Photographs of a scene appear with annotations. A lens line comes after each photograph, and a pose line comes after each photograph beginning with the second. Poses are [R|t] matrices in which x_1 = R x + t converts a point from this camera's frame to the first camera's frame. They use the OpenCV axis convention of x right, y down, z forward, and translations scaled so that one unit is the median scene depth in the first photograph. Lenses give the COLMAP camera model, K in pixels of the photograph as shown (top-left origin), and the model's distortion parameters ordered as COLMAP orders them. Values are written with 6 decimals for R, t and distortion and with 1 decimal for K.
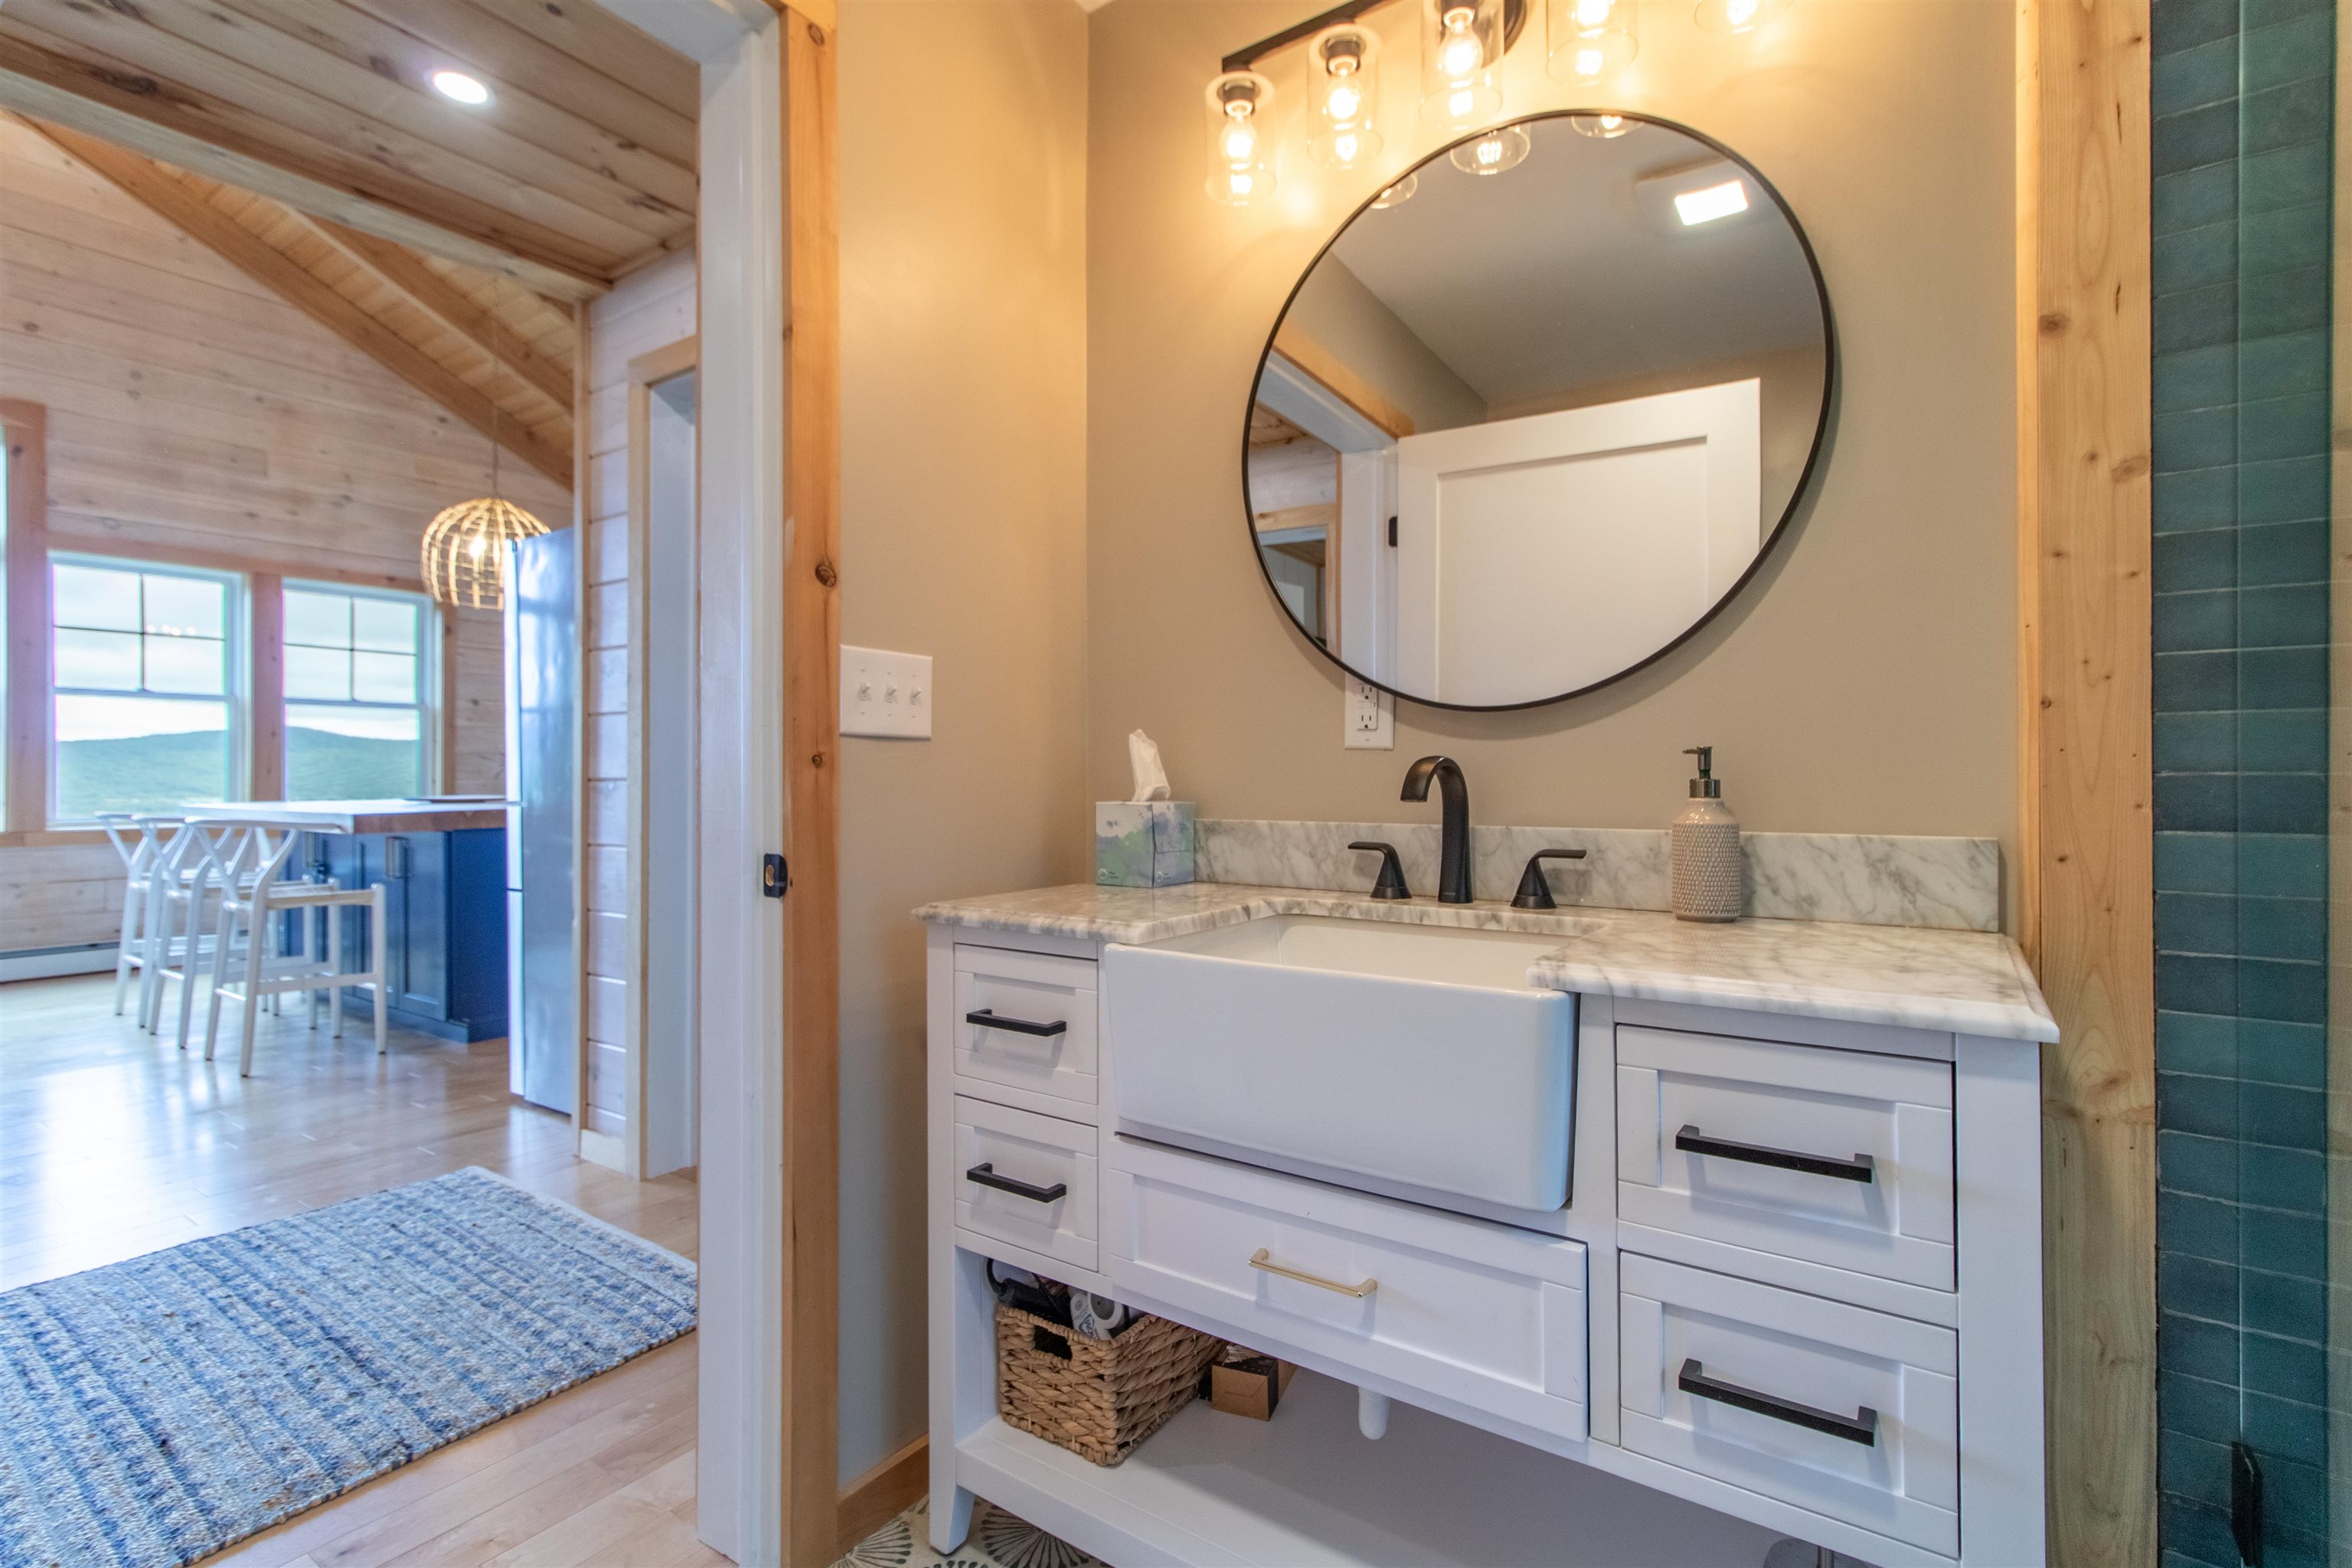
lens RADIAL K [[1078.4, 0, 1166.8], [0, 1078.4, 771.1], [0, 0, 1]] dist [0.009431, 0.000032]
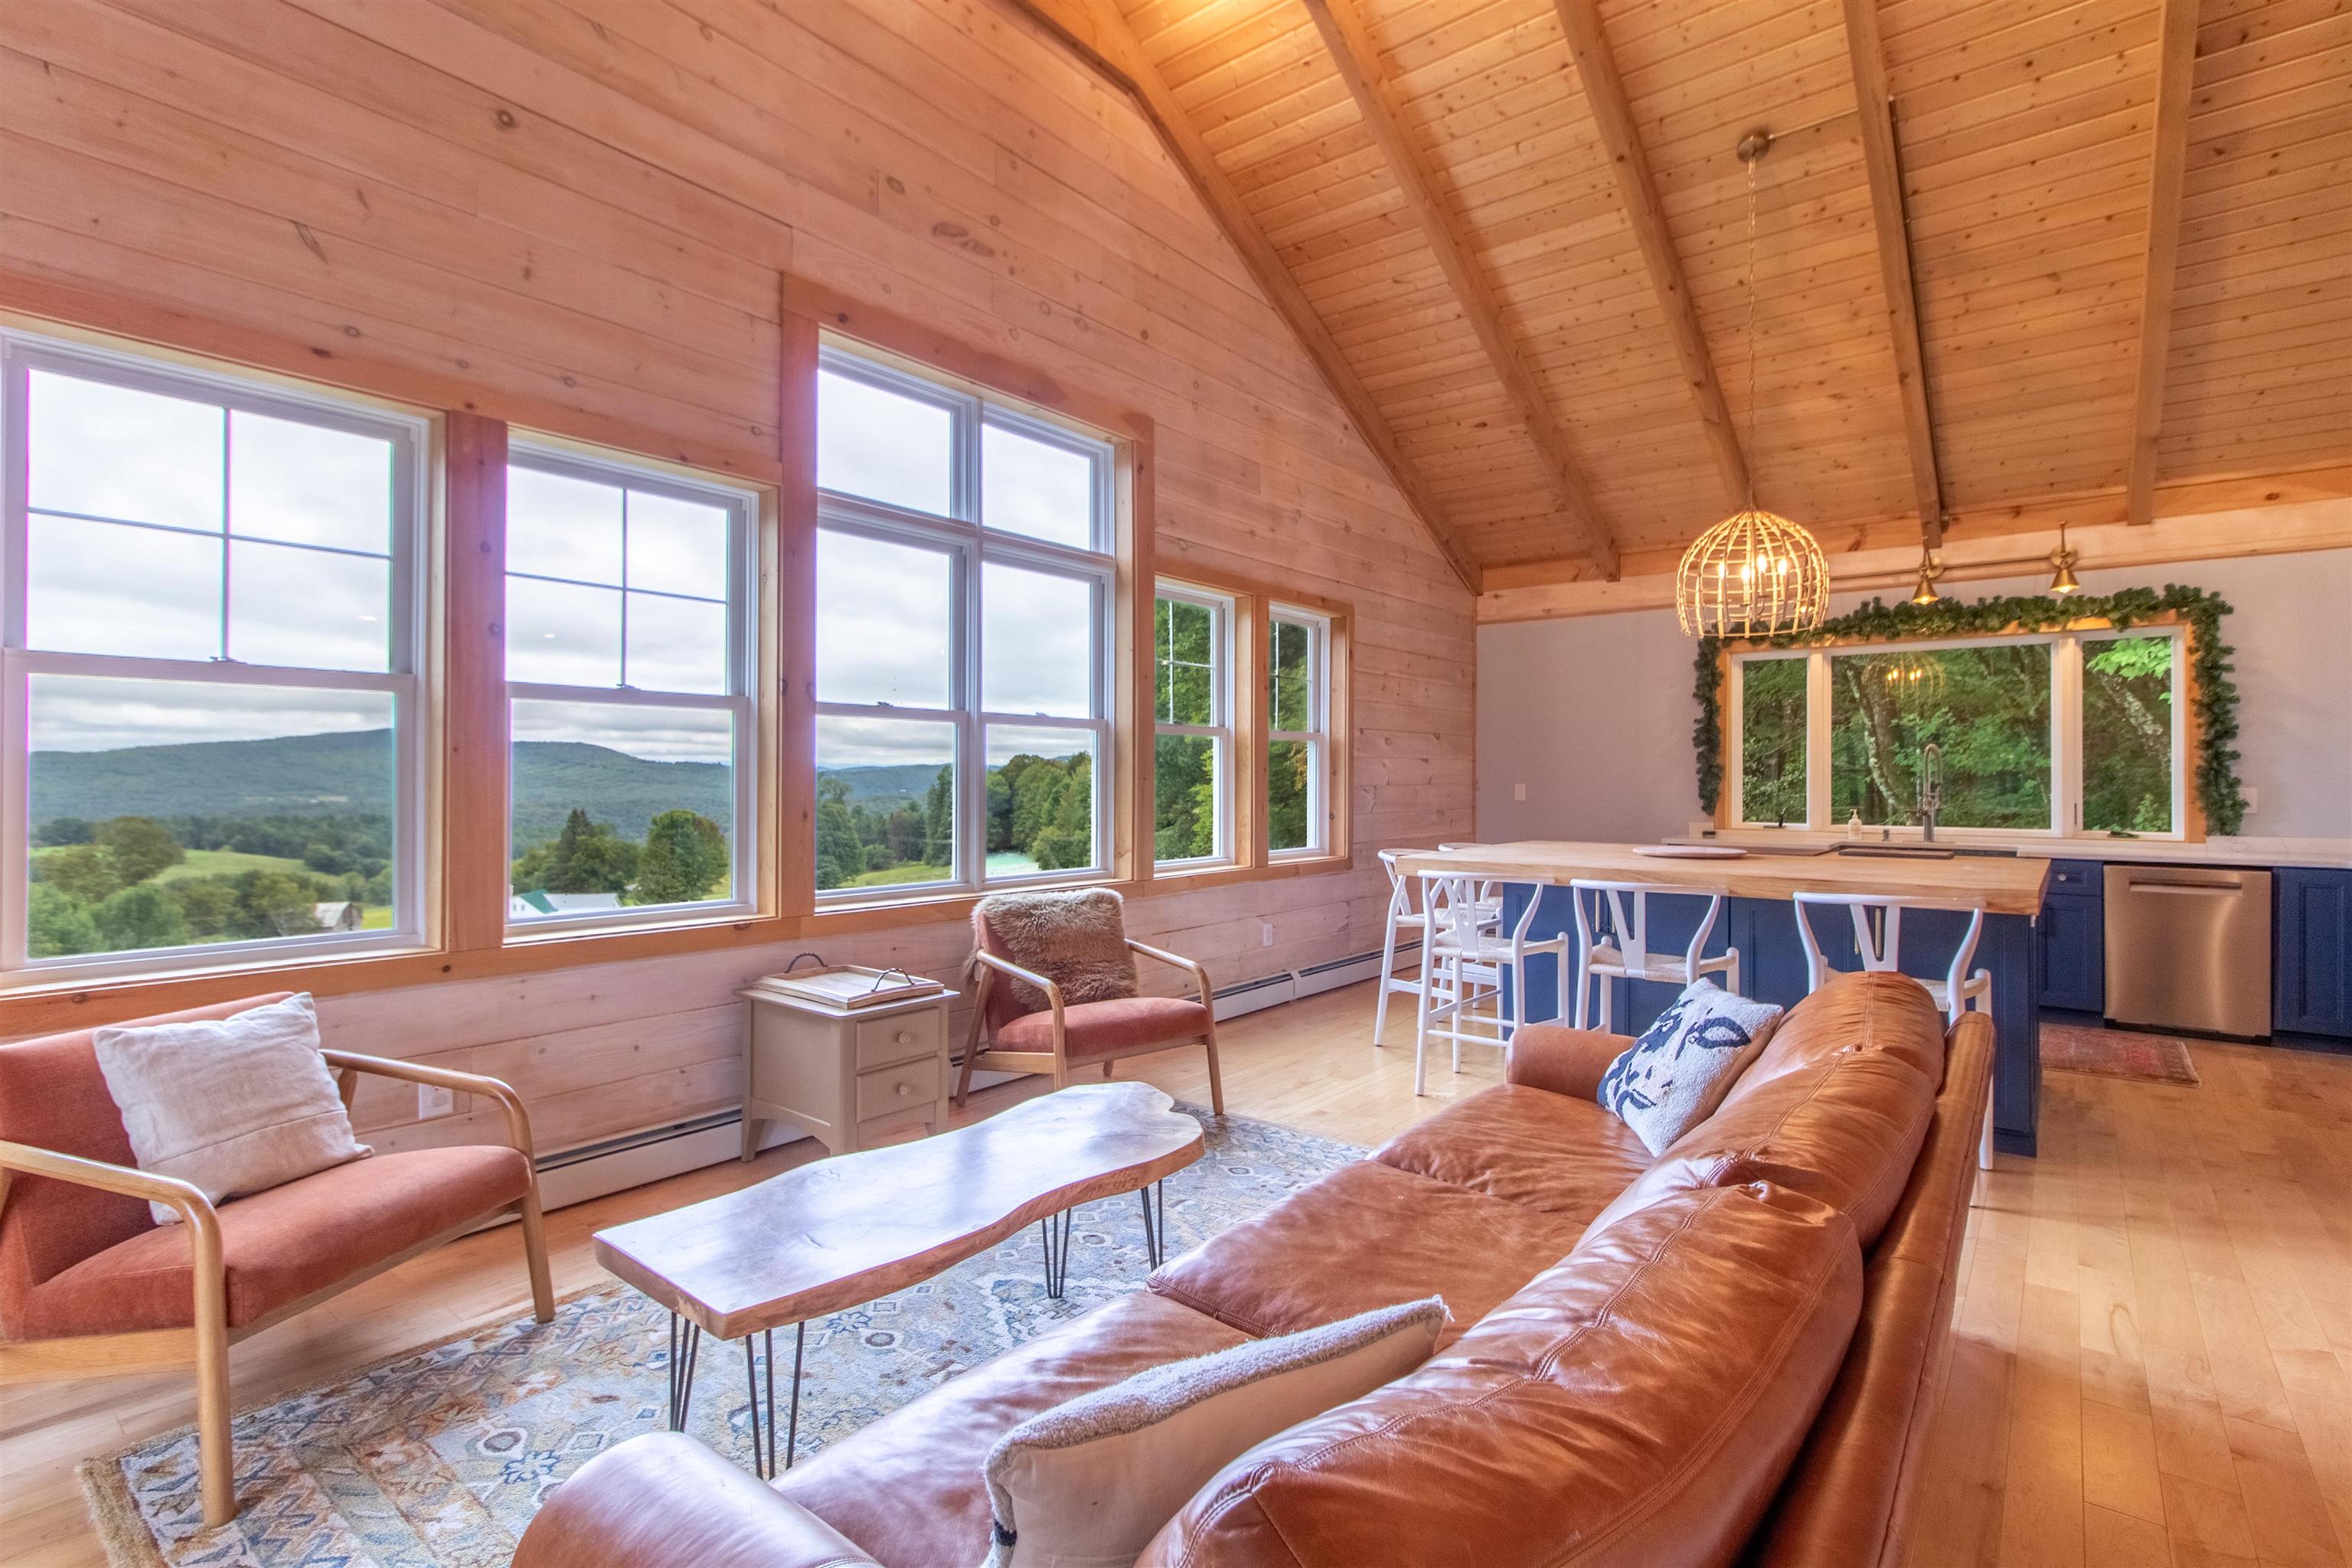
lens RADIAL K [[1120.3, 0, 1226.4], [0, 1120.3, 770.5], [0, 0, 1]] dist [0.005359, -0.004467]
pose [[0.999559, 0.003180, -0.029529, -0.845608], [-0.003227, 0.999994, -0.001532, -0.032269], [0.029523, 0.001627, 0.999563, 0.046739]]
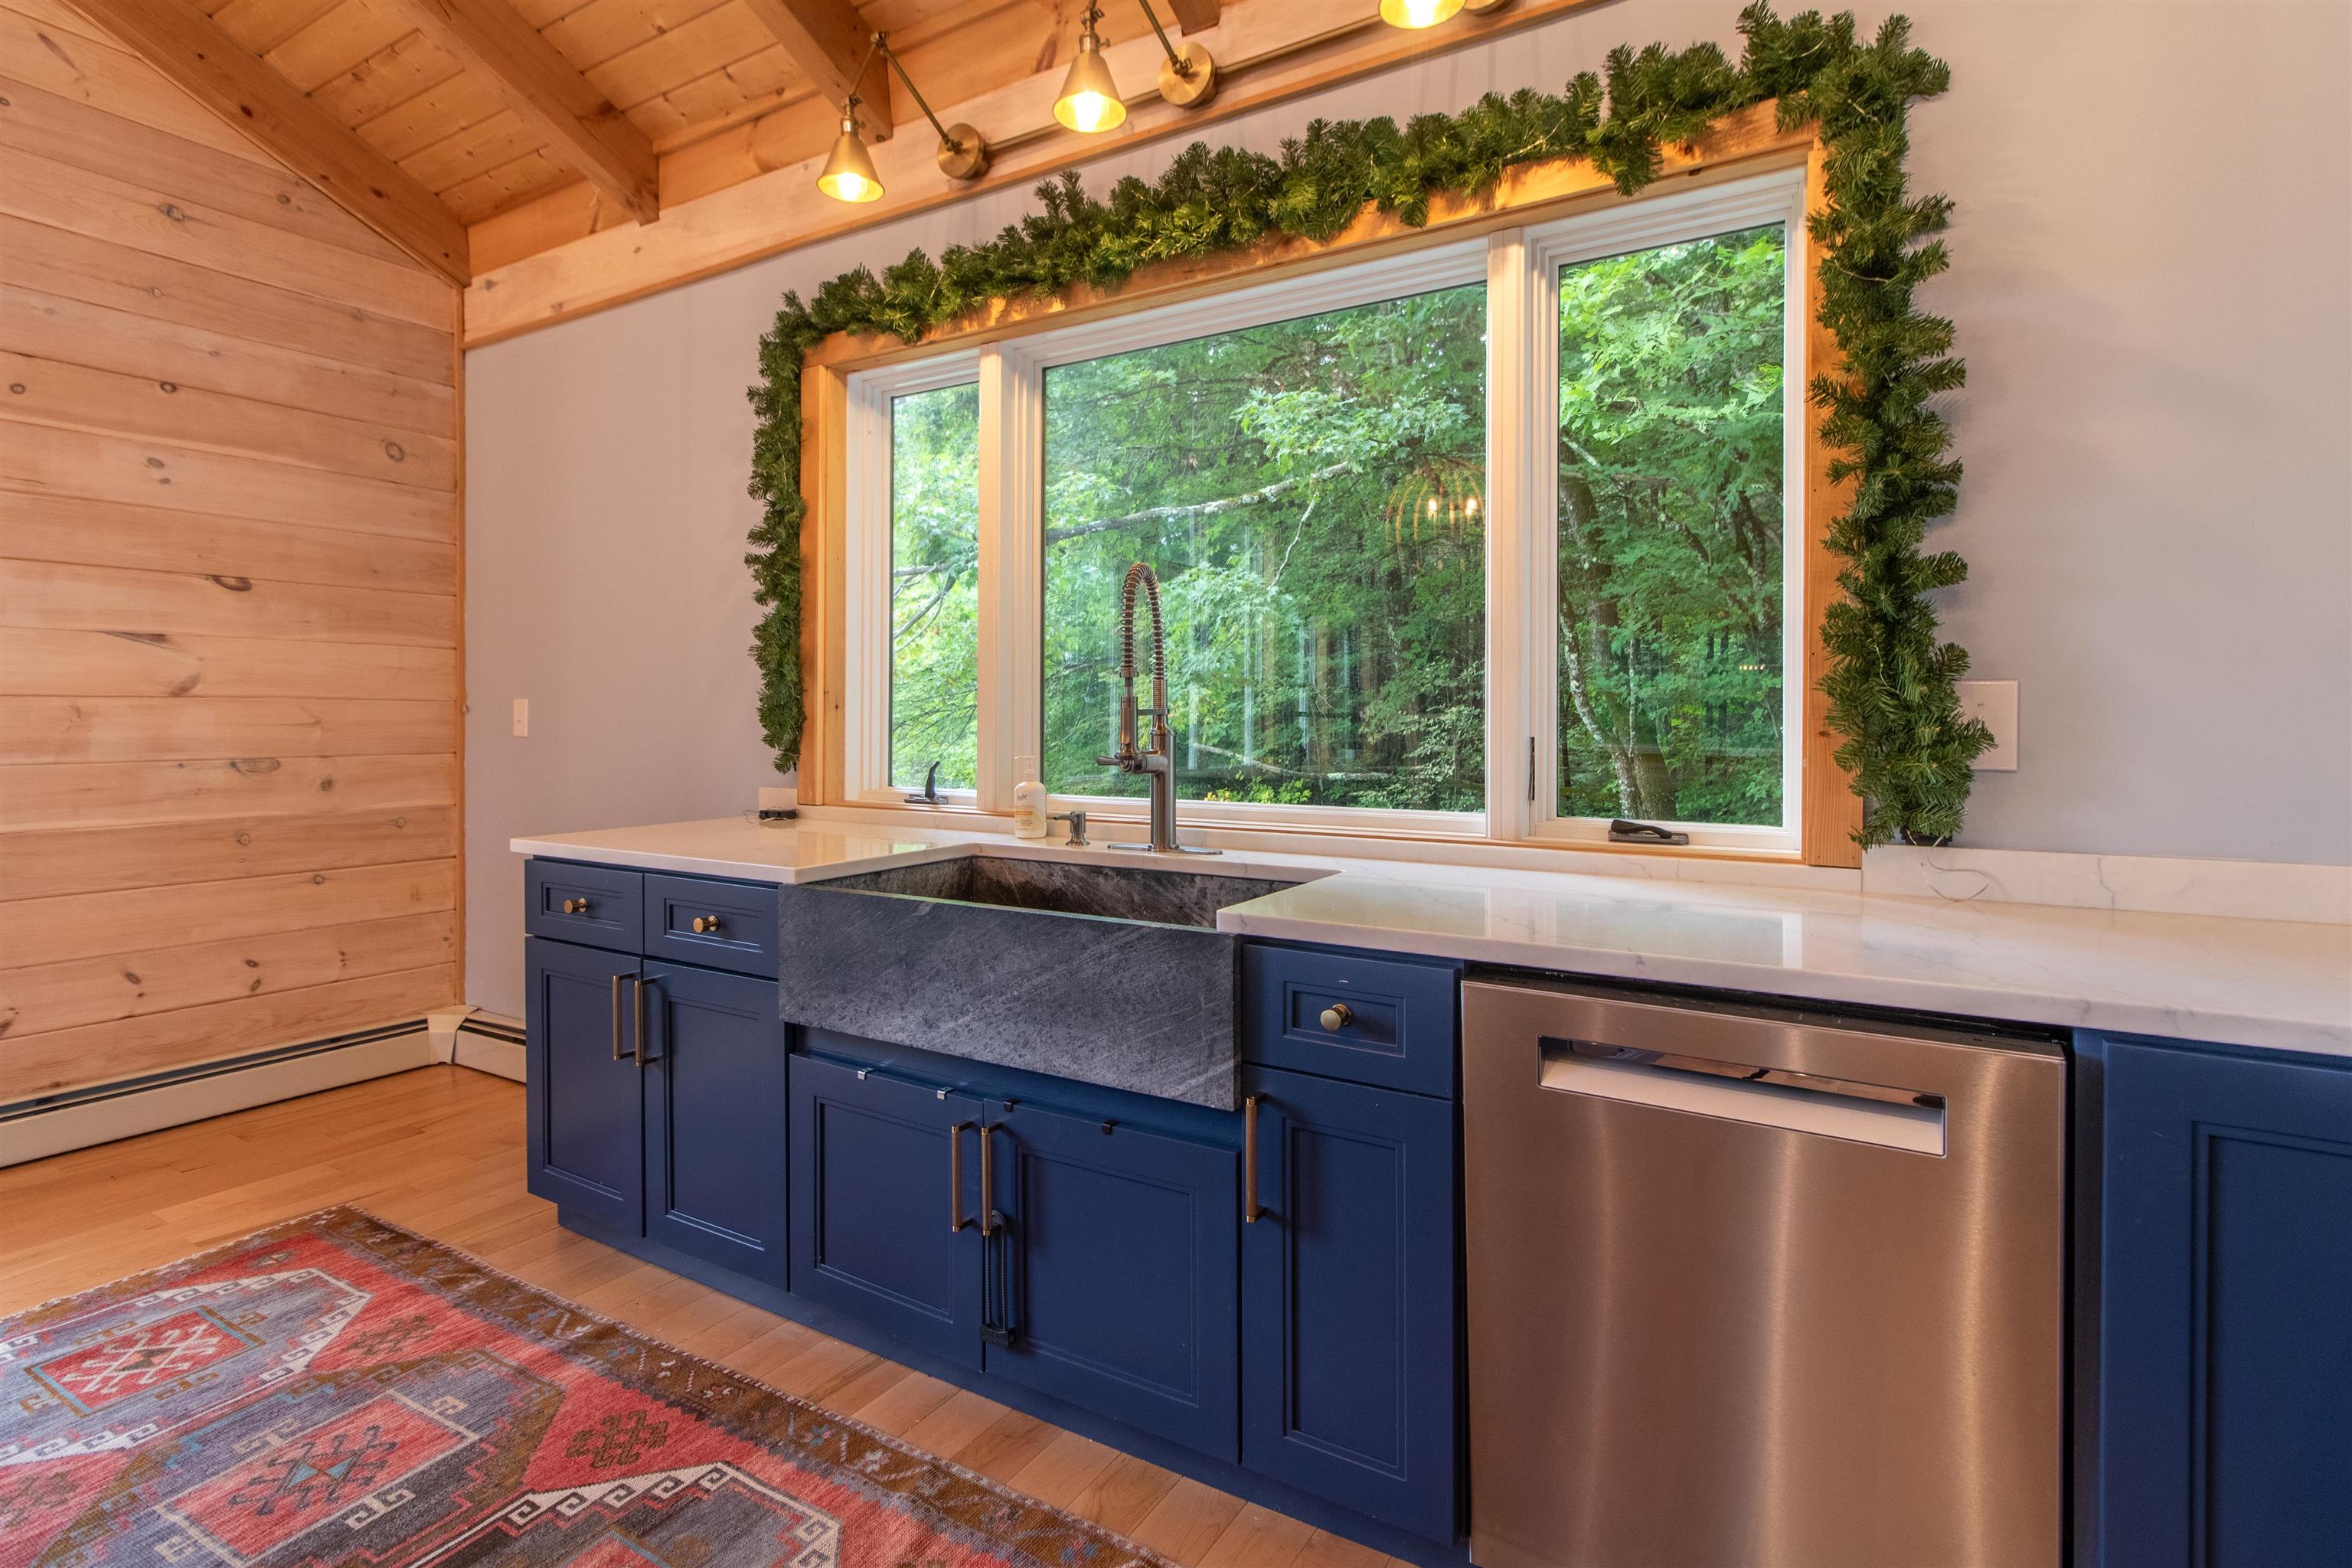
lens RADIAL K [[1120.3, 0, 1193.1], [0, 1120.3, 720.5], [0, 0, 1]] dist [0.005359, -0.004467]
pose [[0.997428, 0.000725, 0.071672, -0.236932], [-0.001469, 0.999946, 0.010329, -0.014938], [-0.071660, -0.010407, 0.997375, 0.745968]]
